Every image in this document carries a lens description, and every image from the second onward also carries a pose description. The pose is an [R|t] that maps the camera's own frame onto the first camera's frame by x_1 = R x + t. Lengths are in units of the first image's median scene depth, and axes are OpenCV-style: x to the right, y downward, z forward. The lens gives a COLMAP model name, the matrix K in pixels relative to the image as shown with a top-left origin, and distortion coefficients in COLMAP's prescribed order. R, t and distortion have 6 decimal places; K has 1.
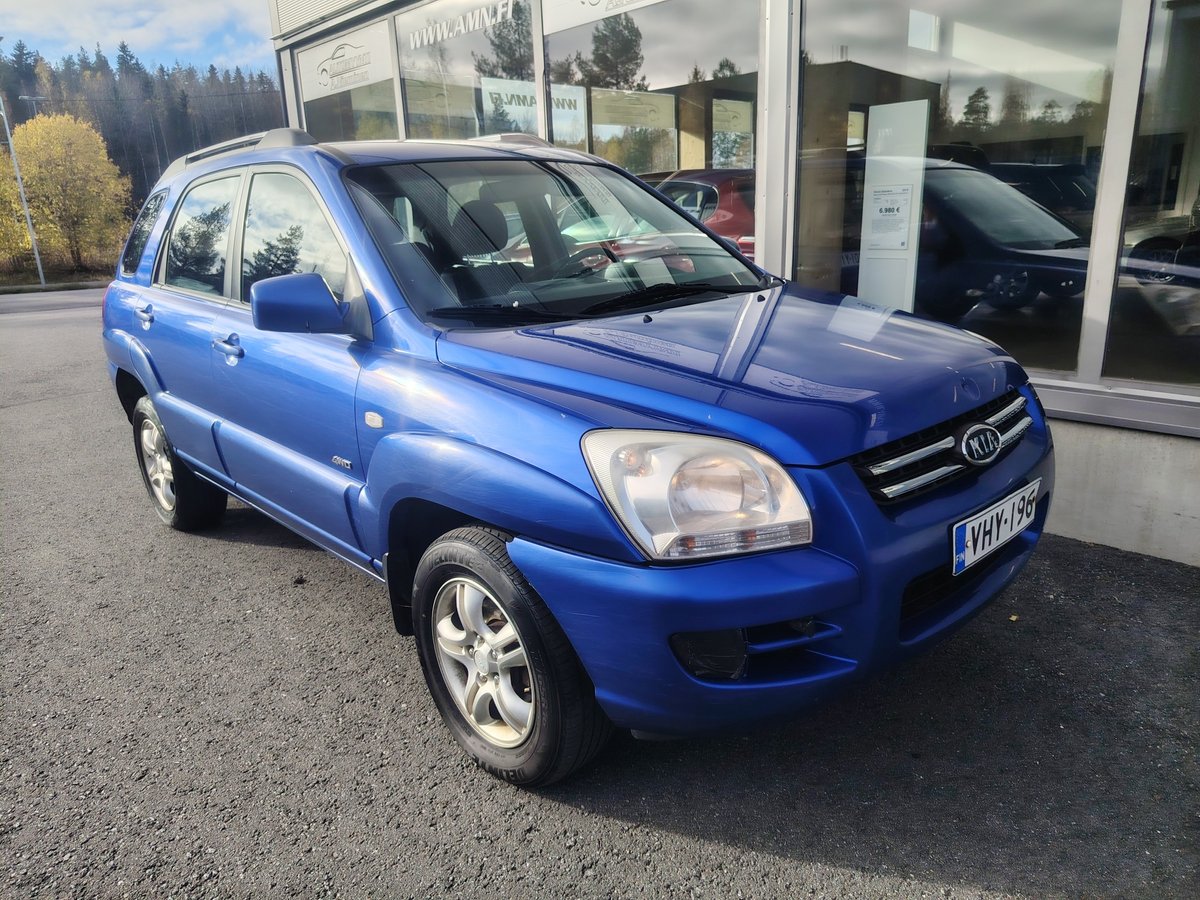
lens RADIAL K [[835.0, 0, 597.6], [0, 835.0, 454.0], [0, 0, 1]] dist [0.013169, -0.014583]
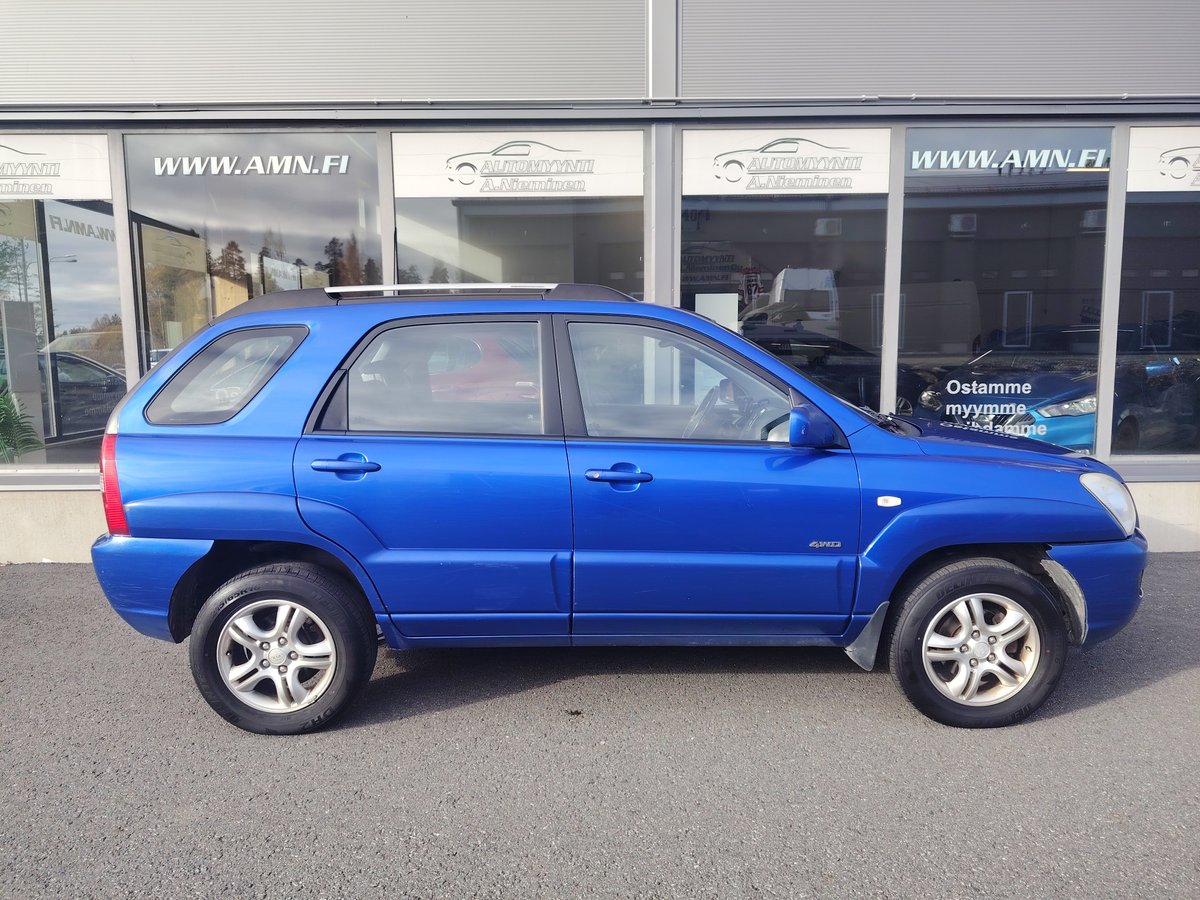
lens RADIAL K [[835.0, 0, 602.3], [0, 835.0, 447.0], [0, 0, 1]] dist [0.013169, -0.014583]
pose [[0.677336, -0.054129, 0.733680, -0.615260], [0.185829, 0.977538, -0.099437, -0.030527], [-0.711817, 0.203691, 0.672180, 0.144318]]
